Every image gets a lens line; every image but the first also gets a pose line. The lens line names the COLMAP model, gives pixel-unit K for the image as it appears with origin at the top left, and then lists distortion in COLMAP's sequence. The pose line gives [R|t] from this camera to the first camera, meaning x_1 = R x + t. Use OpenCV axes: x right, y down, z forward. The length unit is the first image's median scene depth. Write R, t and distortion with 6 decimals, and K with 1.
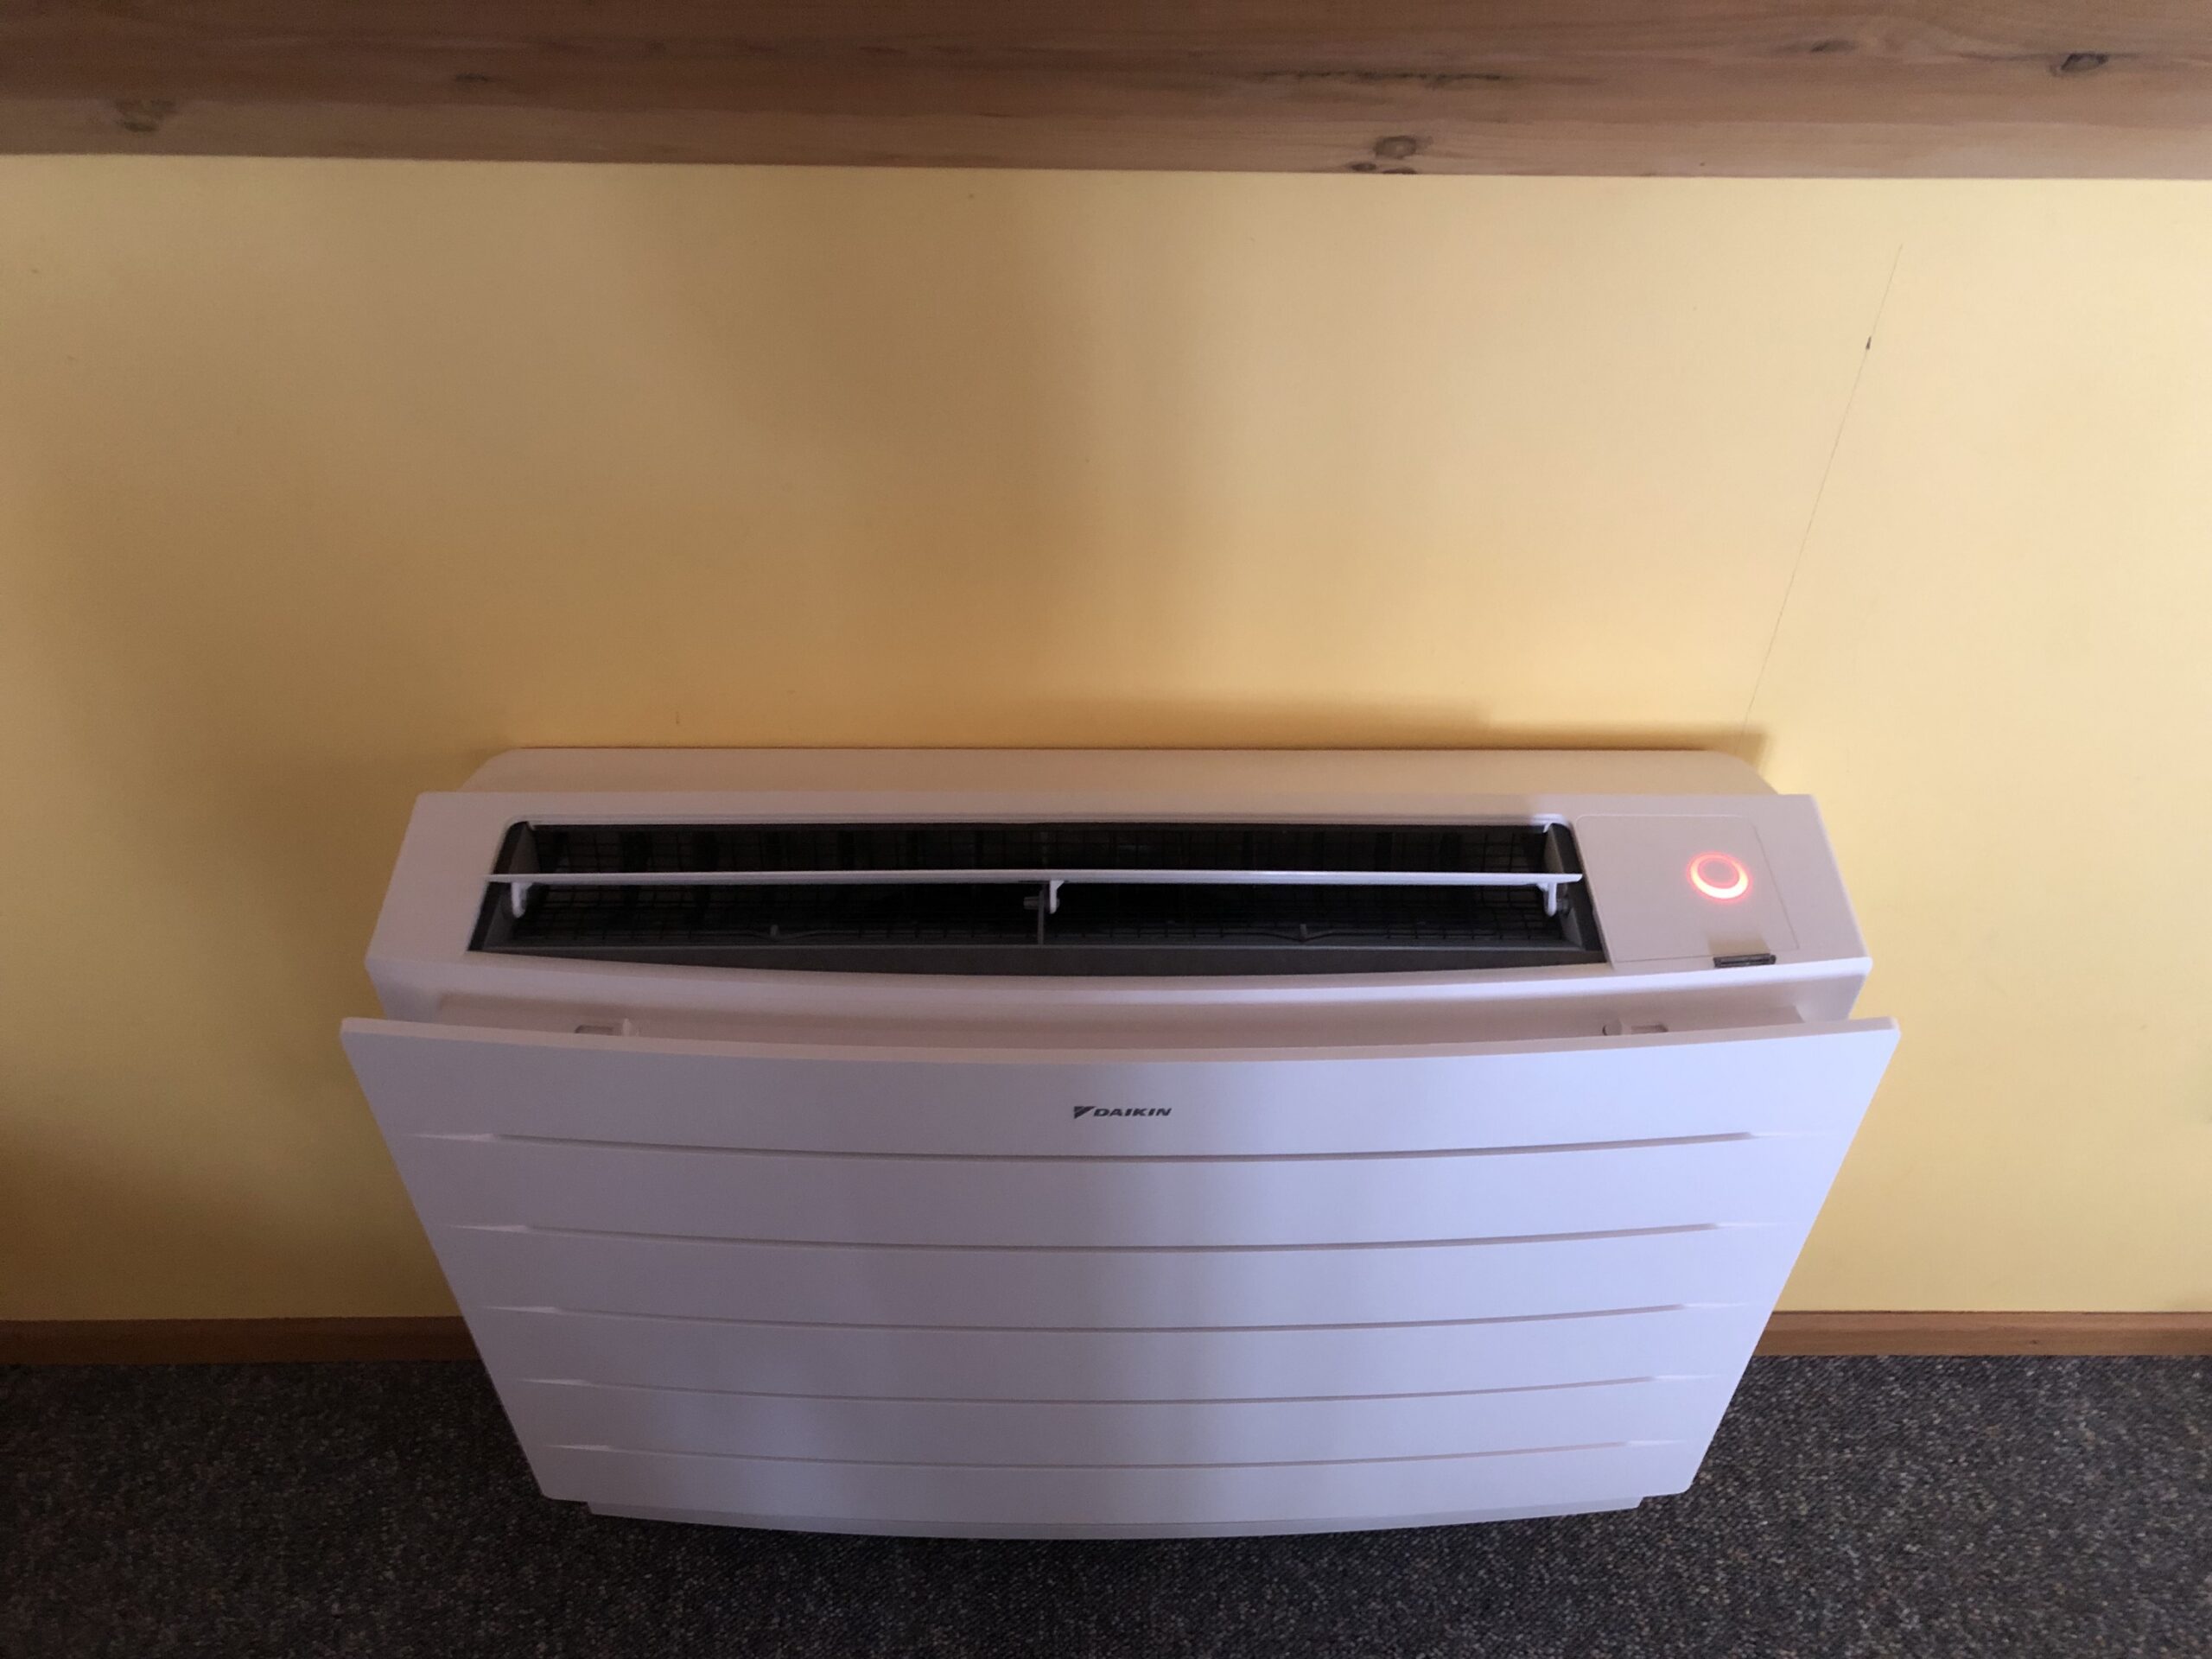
lens RADIAL K [[1794.5, 0, 1120.5], [0, 1794.5, 832.2], [0, 0, 1]] dist [0.093616, -0.116604]
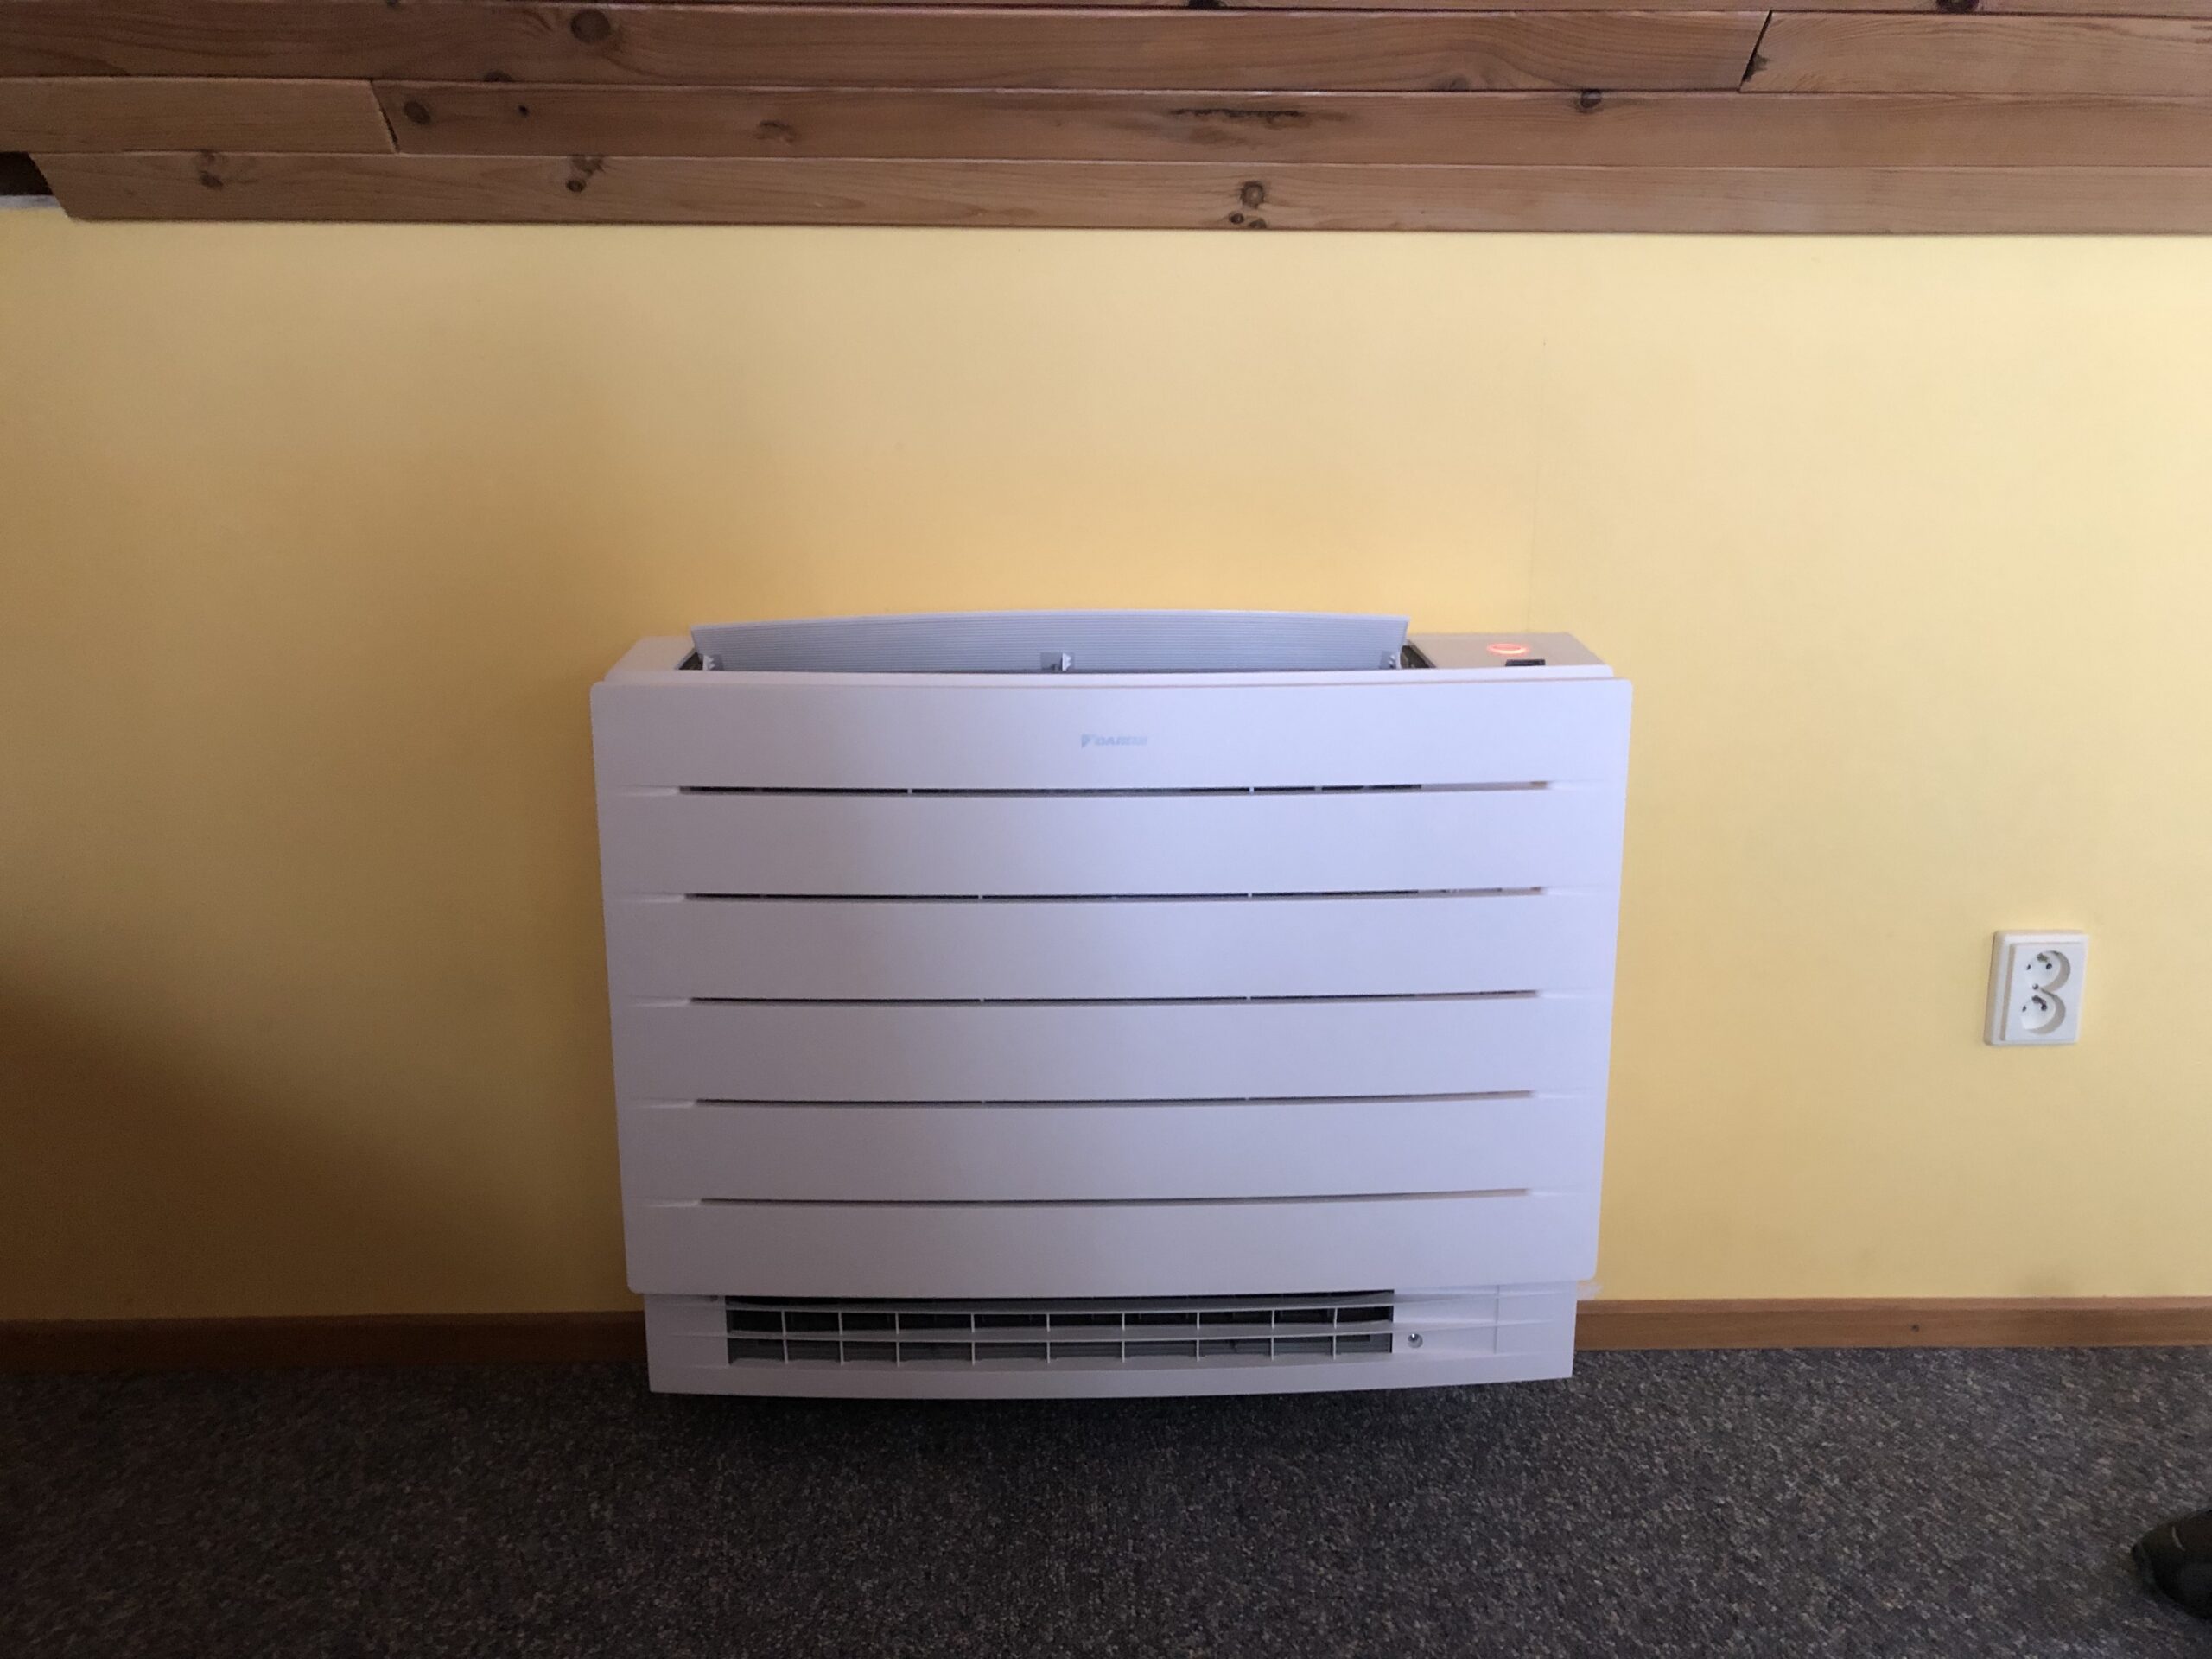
lens RADIAL K [[1829.7, 0, 1106.0], [0, 1829.7, 829.5], [0, 0, 1]] dist [0.024113, -0.002197]
pose [[0.999833, -0.012845, 0.013012, -0.017185], [0.017690, 0.859527, -0.510784, 0.646587], [-0.004623, 0.510929, 0.859610, -0.157549]]
